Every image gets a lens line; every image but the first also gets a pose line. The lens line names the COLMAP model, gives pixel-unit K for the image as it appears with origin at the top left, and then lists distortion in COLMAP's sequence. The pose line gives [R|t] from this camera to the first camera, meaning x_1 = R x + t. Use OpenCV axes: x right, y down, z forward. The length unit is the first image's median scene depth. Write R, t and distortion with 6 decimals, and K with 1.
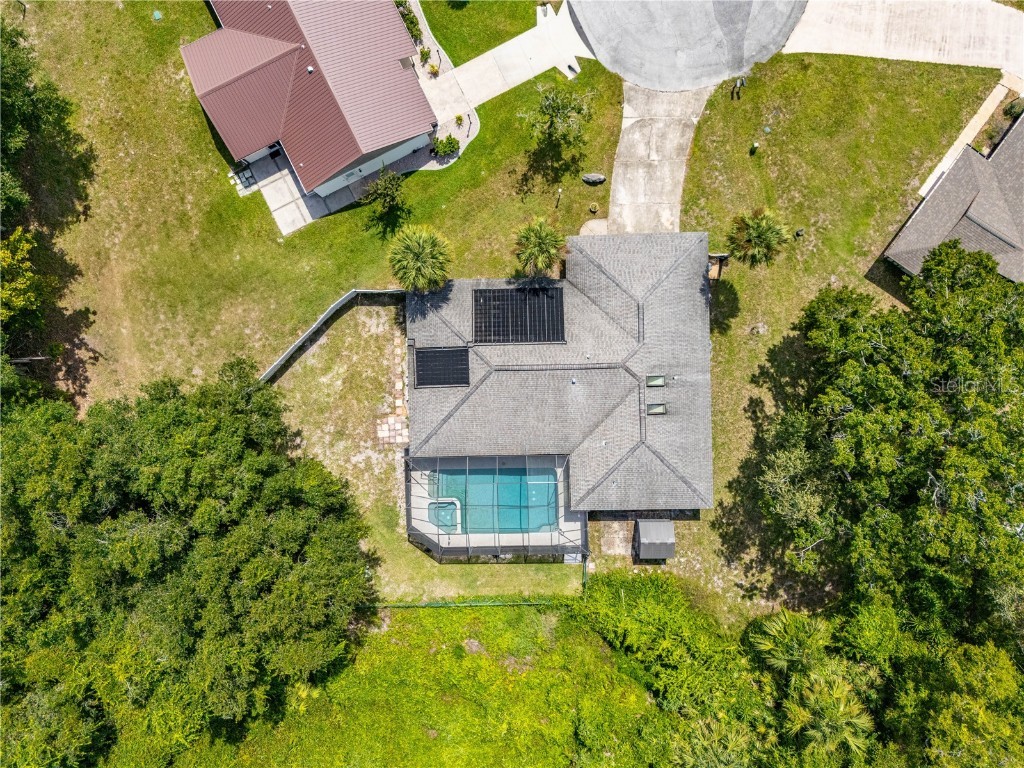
lens RADIAL K [[822.2, 0, 483.1], [0, 822.2, 379.6], [0, 0, 1]] dist [0.060170, -0.004270]
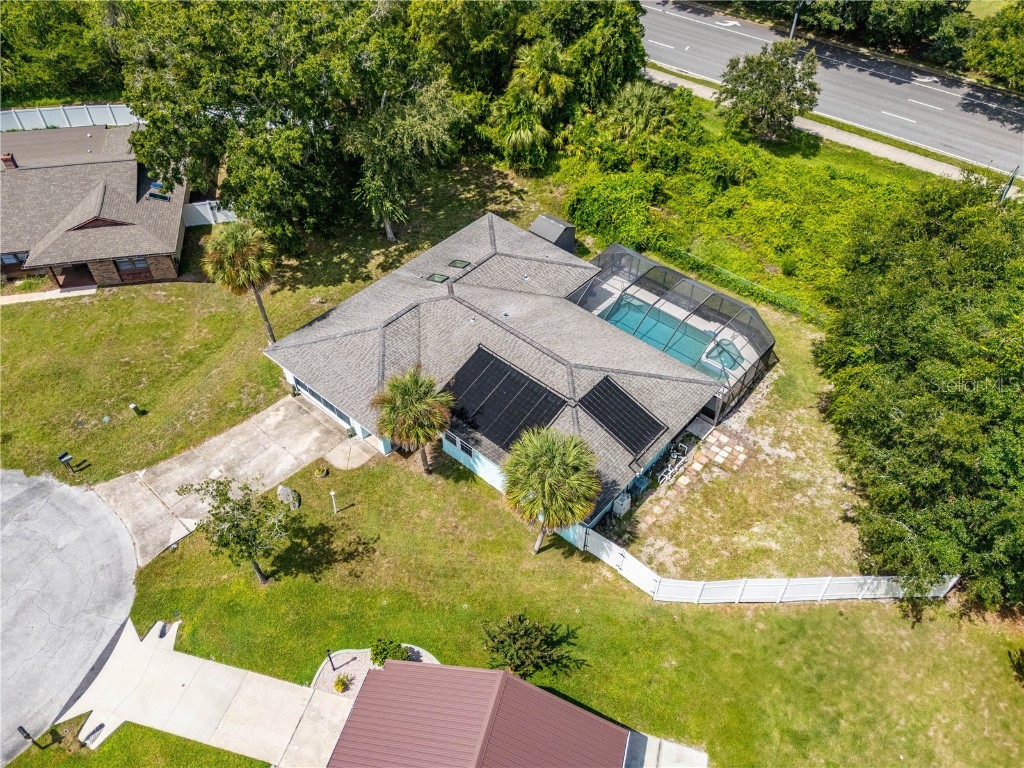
lens RADIAL K [[779.8, 0, 538.7], [0, 779.8, 385.5], [0, 0, 1]] dist [0.079263, -0.065578]
pose [[-0.749641, -0.442371, 0.492286, -0.316139], [0.660857, -0.540915, 0.520268, -0.399758], [0.036133, 0.715345, 0.697836, 0.465409]]
